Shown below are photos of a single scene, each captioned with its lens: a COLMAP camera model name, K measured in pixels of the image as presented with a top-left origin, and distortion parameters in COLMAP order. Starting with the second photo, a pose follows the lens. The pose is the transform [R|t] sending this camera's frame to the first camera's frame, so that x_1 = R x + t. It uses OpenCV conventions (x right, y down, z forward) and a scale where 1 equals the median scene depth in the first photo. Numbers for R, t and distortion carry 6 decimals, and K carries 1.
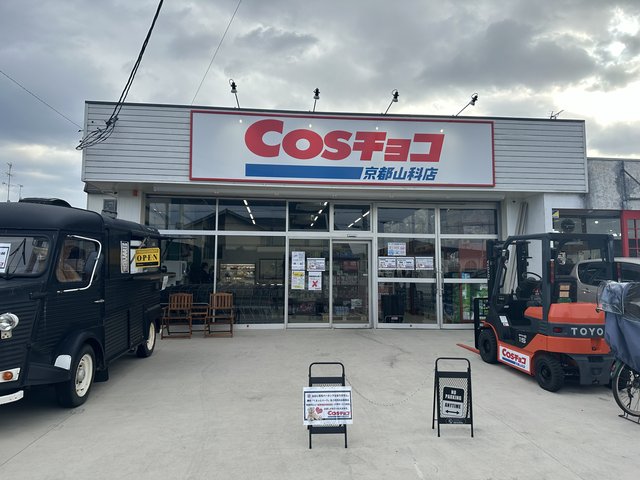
lens RADIAL K [[449.9, 0, 320.0], [0, 449.9, 240.0], [0, 0, 1]] dist [0.091386, -0.153670]
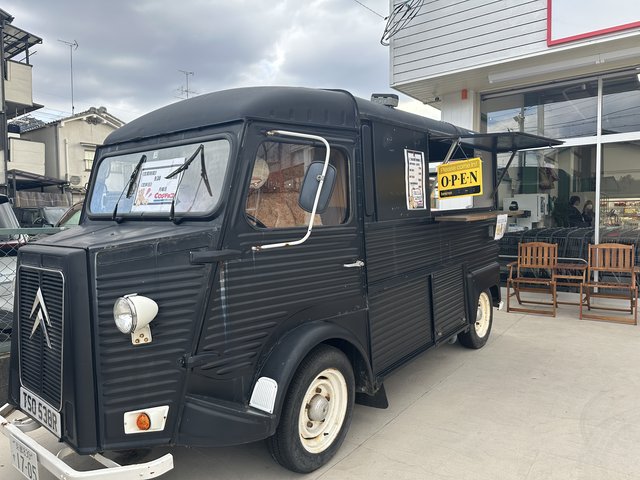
lens RADIAL K [[449.9, 0, 320.0], [0, 449.9, 240.0], [0, 0, 1]] dist [0.091386, -0.153670]
pose [[0.728014, 0.019898, -0.685274, -0.097994], [0.068234, 0.992512, 0.101310, 0.031161], [0.682159, -0.120514, 0.721205, 0.358042]]
